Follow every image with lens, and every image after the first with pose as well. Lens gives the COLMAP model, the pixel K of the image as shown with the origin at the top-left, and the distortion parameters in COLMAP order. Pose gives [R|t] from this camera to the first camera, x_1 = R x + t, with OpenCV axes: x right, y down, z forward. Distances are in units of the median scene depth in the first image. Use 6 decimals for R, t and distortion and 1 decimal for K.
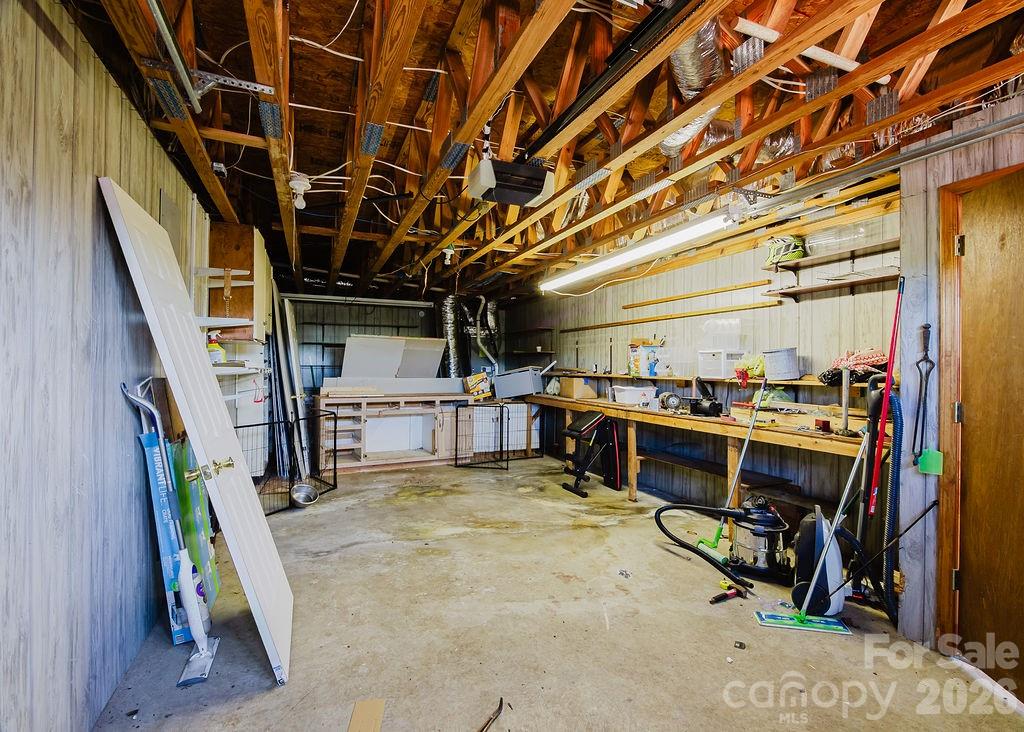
lens RADIAL K [[476.3, 0, 517.6], [0, 476.3, 365.9], [0, 0, 1]] dist [-0.015266, -0.001434]
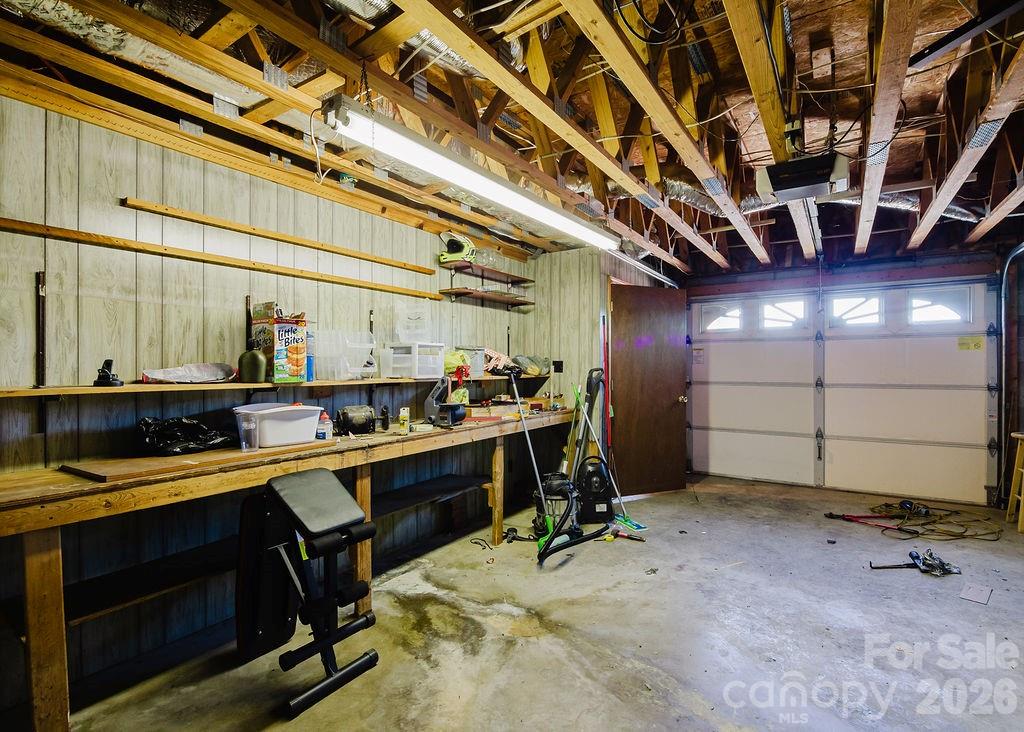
lens RADIAL K [[476.3, 0, 521.7], [0, 476.3, 364.8], [0, 0, 1]] dist [-0.015266, -0.001434]
pose [[-0.533991, -0.001618, 0.845489, -0.343605], [-0.000777, 0.999999, 0.001423, 0.002491], [-0.845490, 0.000103, -0.533991, 1.288028]]
